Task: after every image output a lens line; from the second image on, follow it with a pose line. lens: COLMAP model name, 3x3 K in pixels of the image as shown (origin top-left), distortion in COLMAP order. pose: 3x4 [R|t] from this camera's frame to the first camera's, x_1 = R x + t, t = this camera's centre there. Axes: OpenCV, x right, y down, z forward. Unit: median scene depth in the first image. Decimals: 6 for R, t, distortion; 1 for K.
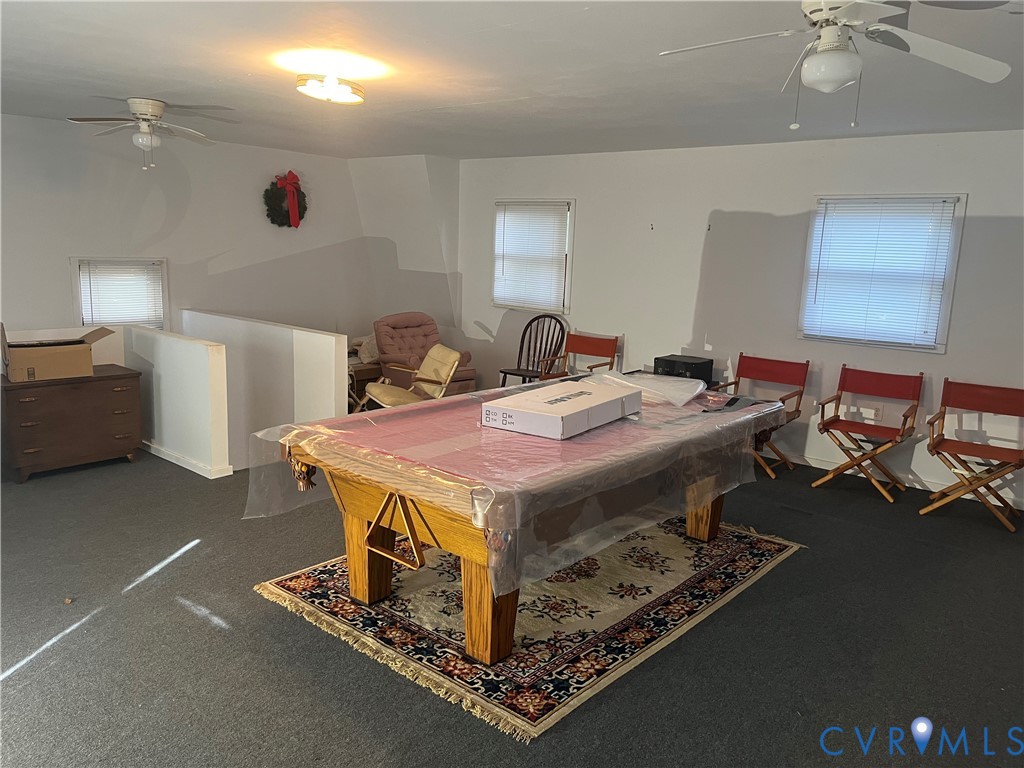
lens RADIAL K [[770.8, 0, 512.7], [0, 770.8, 375.9], [0, 0, 1]] dist [0.077330, -0.102176]
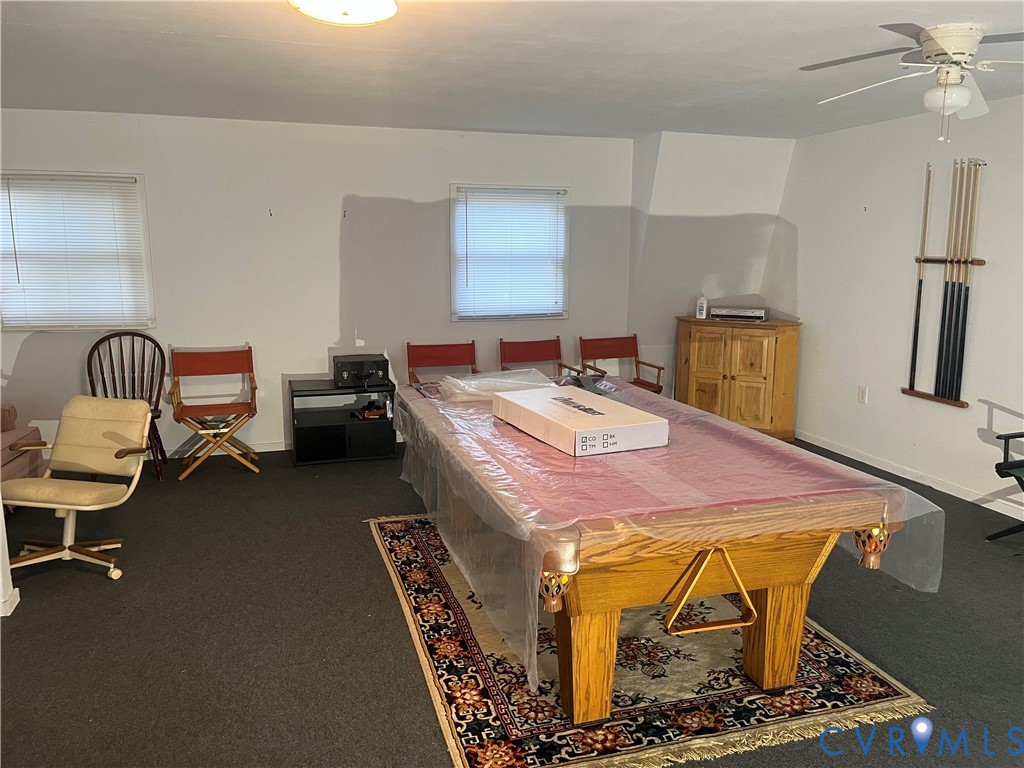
lens RADIAL K [[770.8, 0, 512.7], [0, 770.8, 375.9], [0, 0, 1]] dist [0.077330, -0.102176]
pose [[0.544084, -0.176935, 0.820163, -0.471052], [0.157060, 0.981711, 0.107595, -0.077273], [-0.824200, 0.070274, 0.561922, 0.366086]]
